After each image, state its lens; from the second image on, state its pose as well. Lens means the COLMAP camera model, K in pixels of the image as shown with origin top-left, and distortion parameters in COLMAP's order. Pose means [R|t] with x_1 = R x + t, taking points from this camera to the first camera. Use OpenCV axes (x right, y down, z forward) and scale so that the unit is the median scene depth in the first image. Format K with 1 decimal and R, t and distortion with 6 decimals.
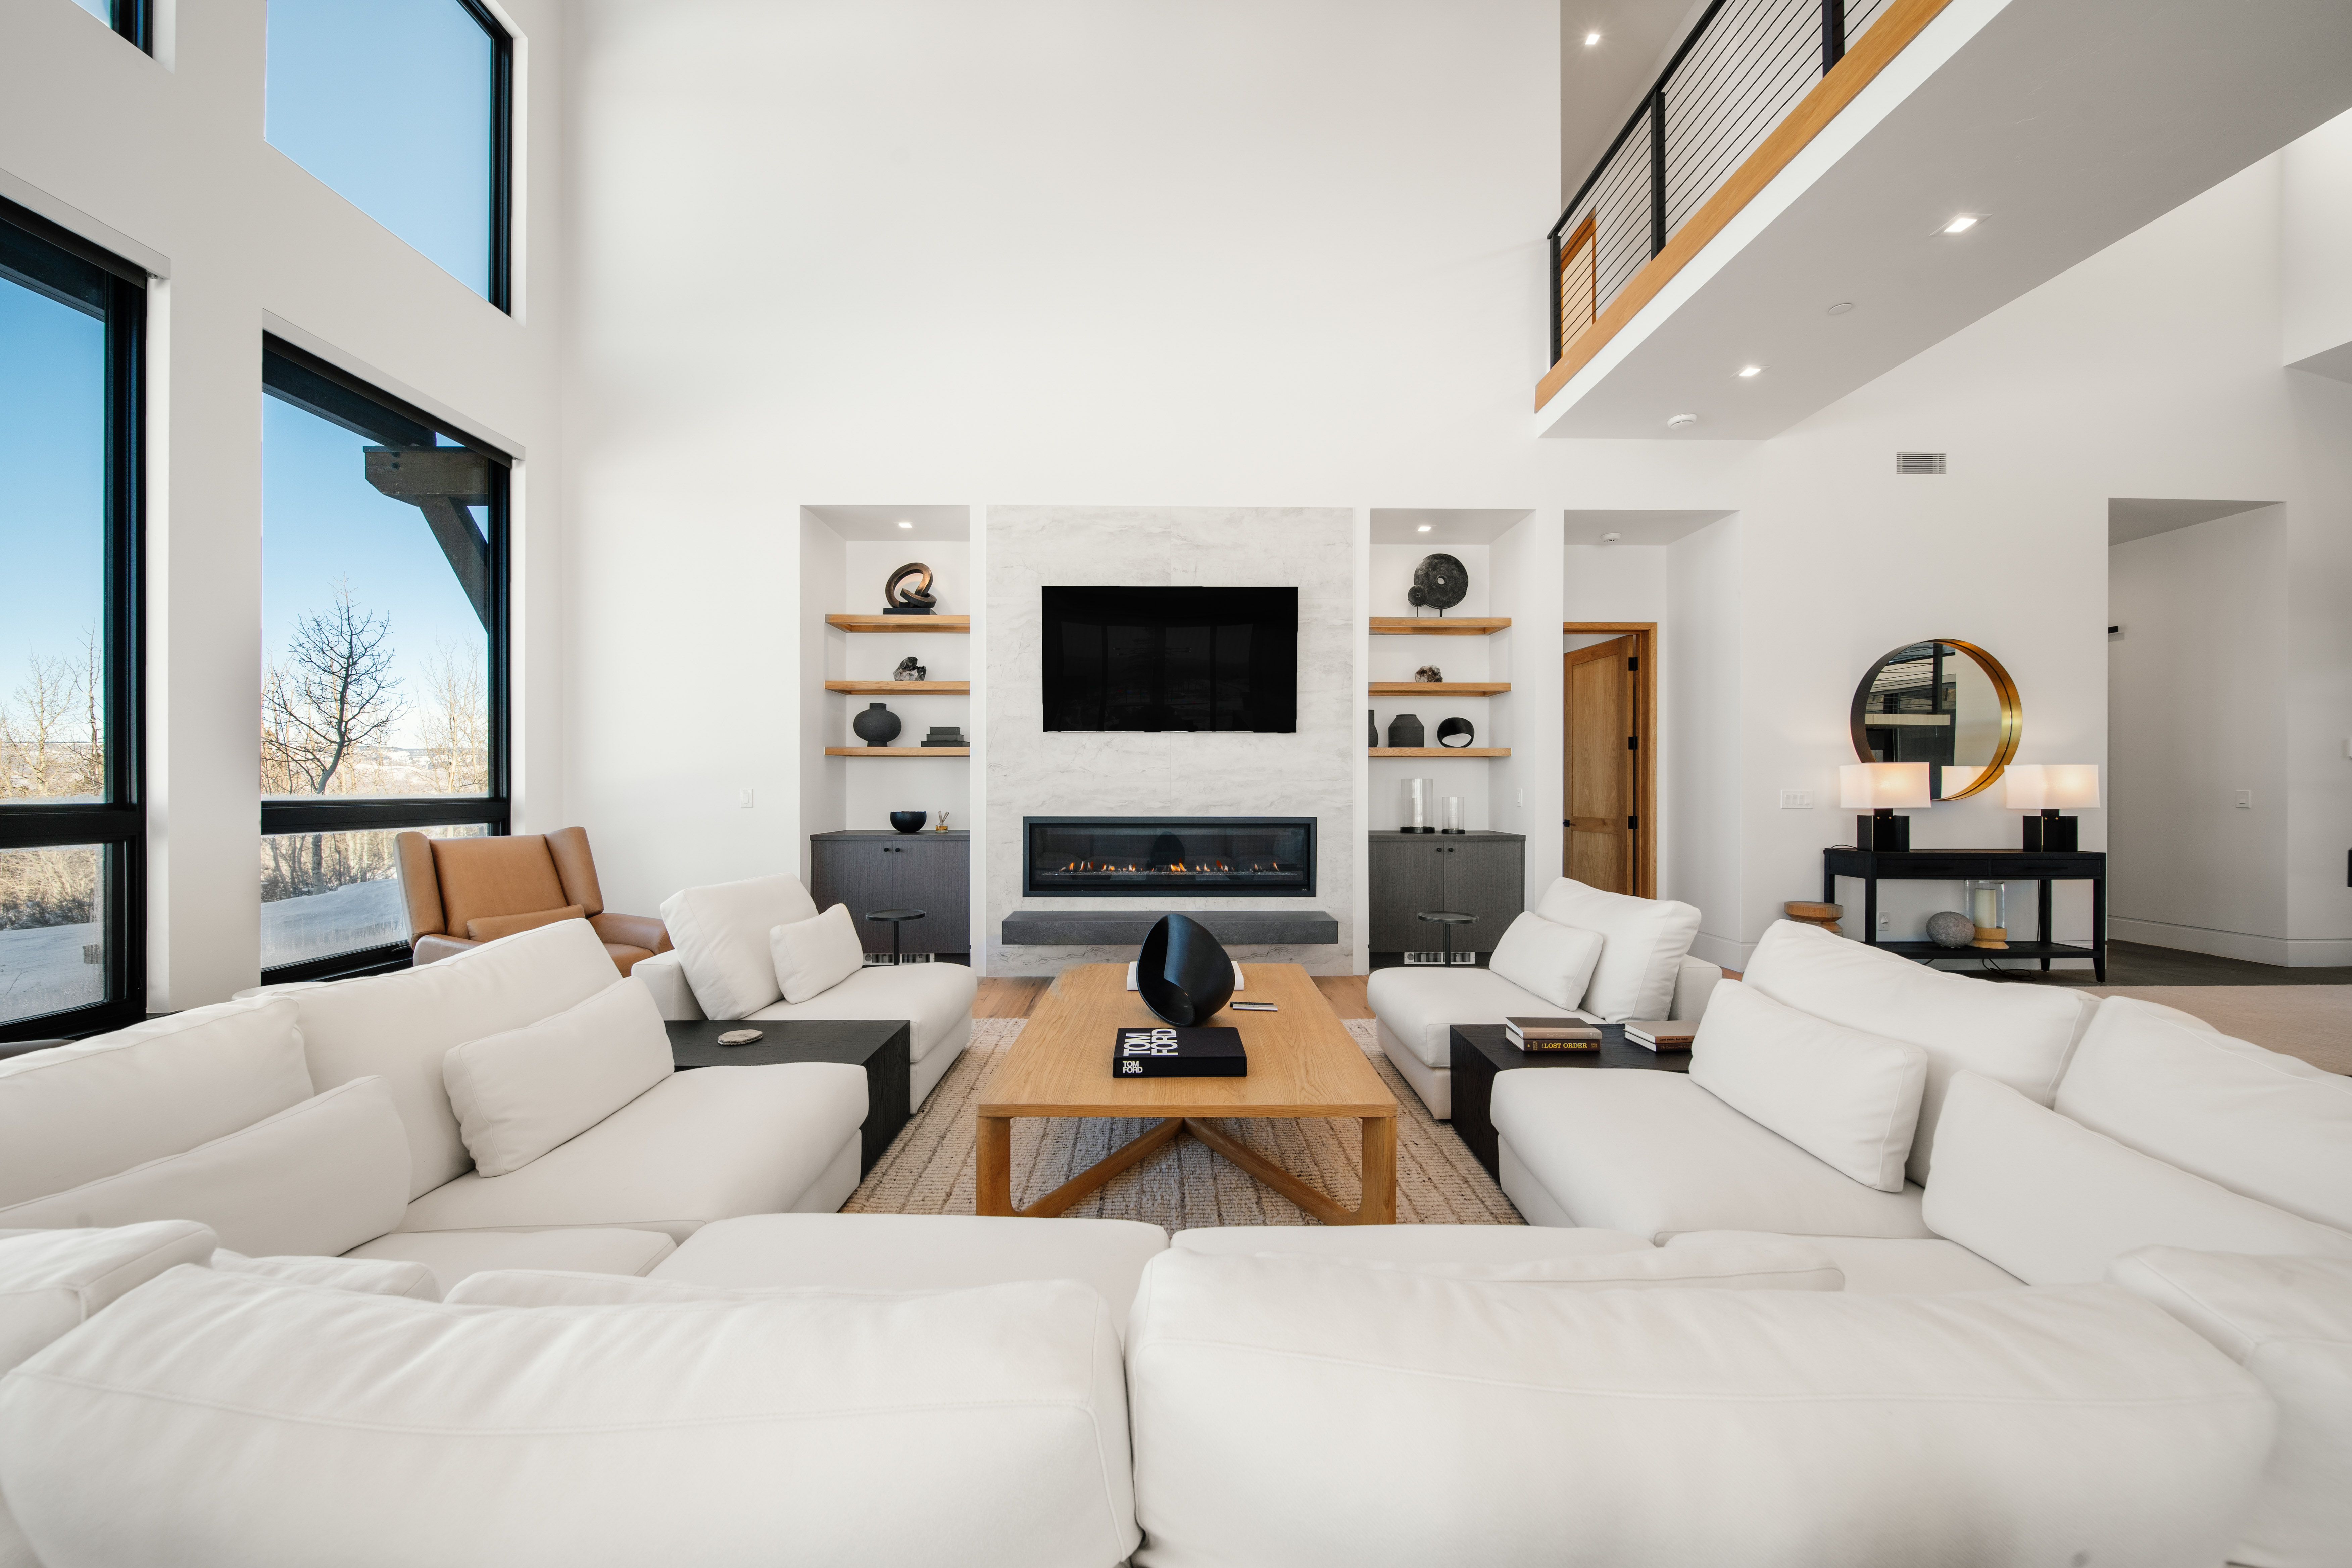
lens RADIAL K [[833.0, 0, 1171.8], [0, 833.0, 794.8], [0, 0, 1]] dist [-0.003586, -0.001116]
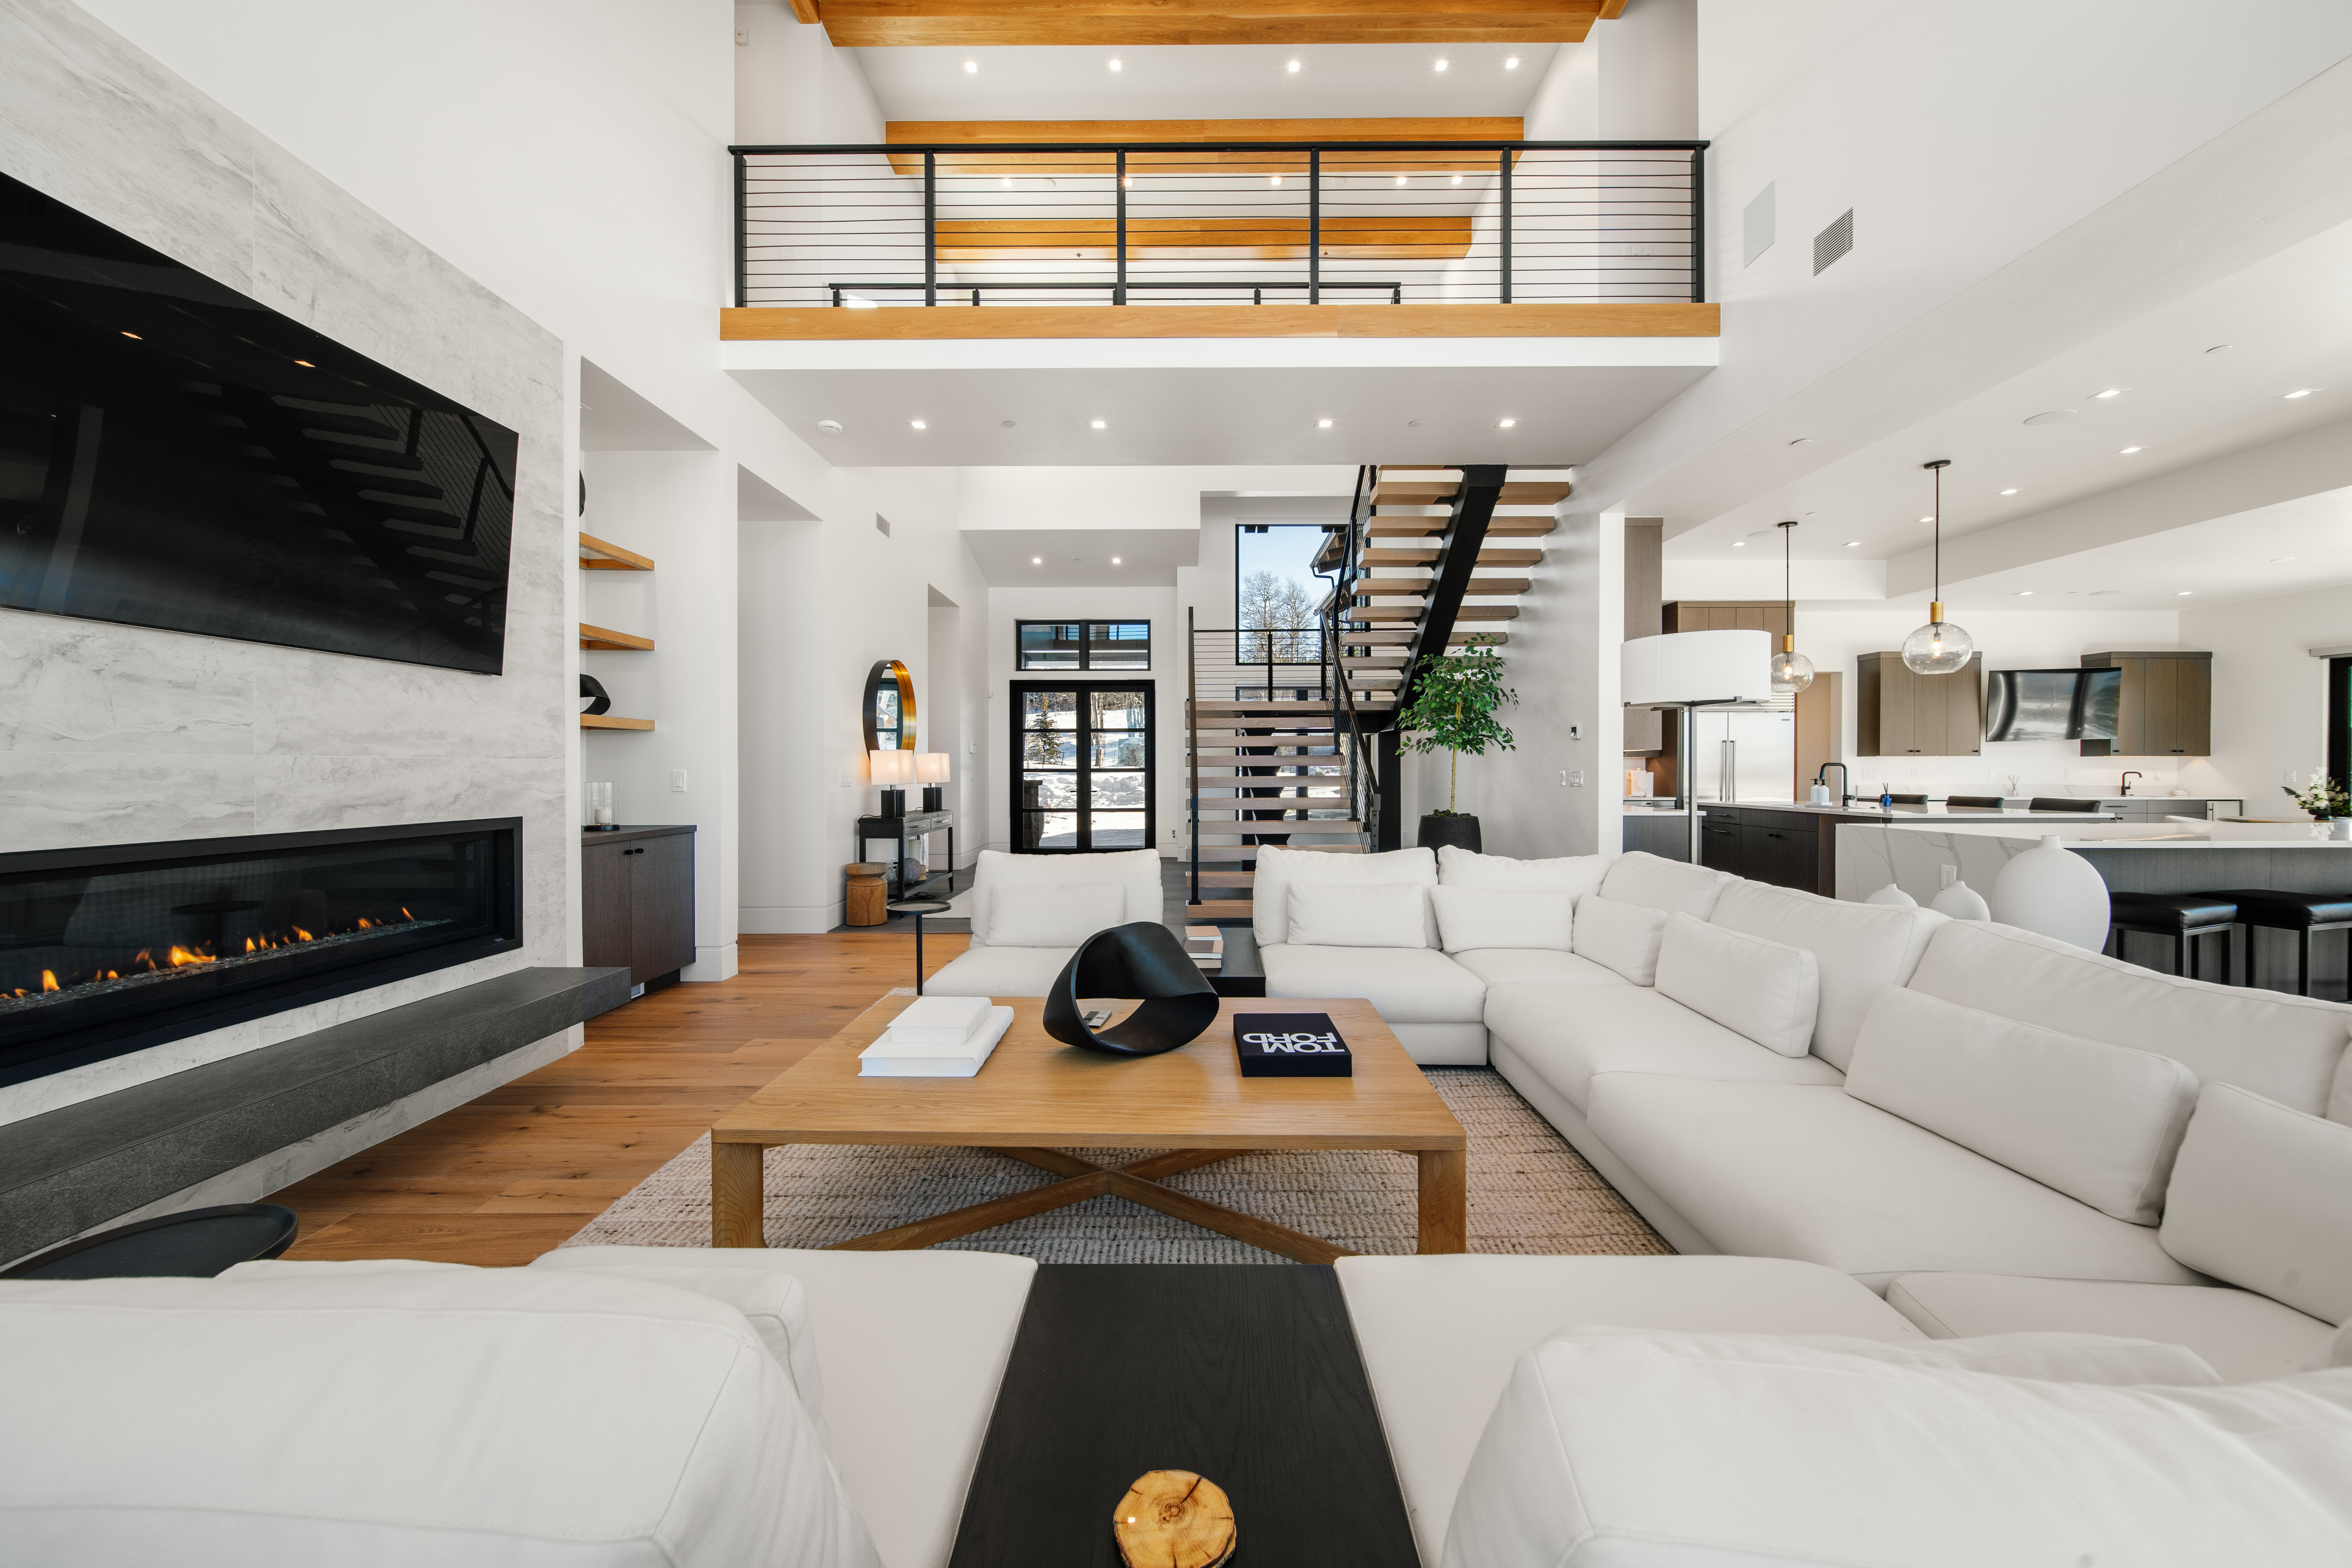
lens RADIAL K [[833.0, 0, 1176.0], [0, 833.0, 773.9], [0, 0, 1]] dist [-0.003586, -0.001116]
pose [[0.022072, -0.006808, 0.999733, -0.421587], [-0.000588, 0.999977, 0.006823, -0.009473], [-0.999756, -0.000738, 0.022068, 0.499164]]
